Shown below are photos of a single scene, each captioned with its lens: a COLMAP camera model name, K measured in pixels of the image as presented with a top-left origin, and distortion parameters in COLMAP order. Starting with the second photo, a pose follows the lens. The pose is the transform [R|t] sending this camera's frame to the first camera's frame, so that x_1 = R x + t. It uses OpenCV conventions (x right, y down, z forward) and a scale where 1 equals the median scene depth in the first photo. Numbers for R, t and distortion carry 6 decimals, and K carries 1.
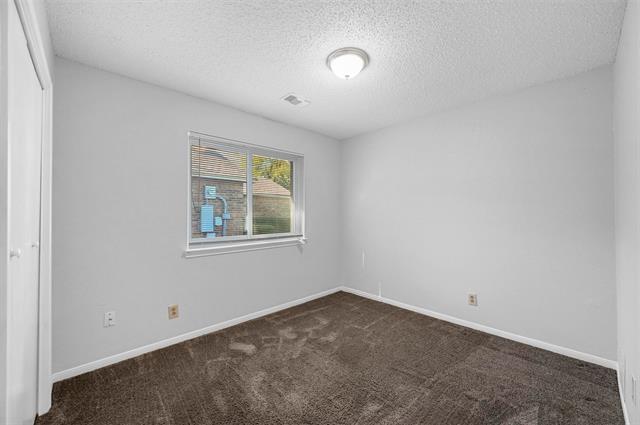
lens RADIAL K [[251.8, 0, 321.8], [0, 251.8, 212.3], [0, 0, 1]] dist [-0.001618, 0.000431]
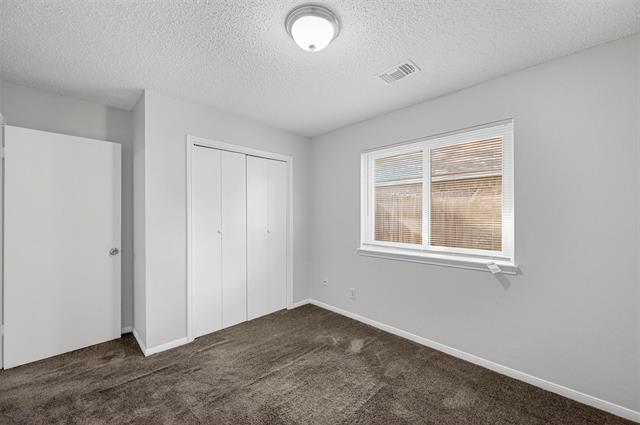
lens RADIAL K [[251.8, 0, 321.8], [0, 251.8, 213.4], [0, 0, 1]] dist [-0.001618, 0.000431]
pose [[0.021097, -0.002623, -0.999774, 0.697408], [0.006503, 0.999976, -0.002487, -0.021101], [0.999756, -0.006449, 0.021114, 0.783671]]
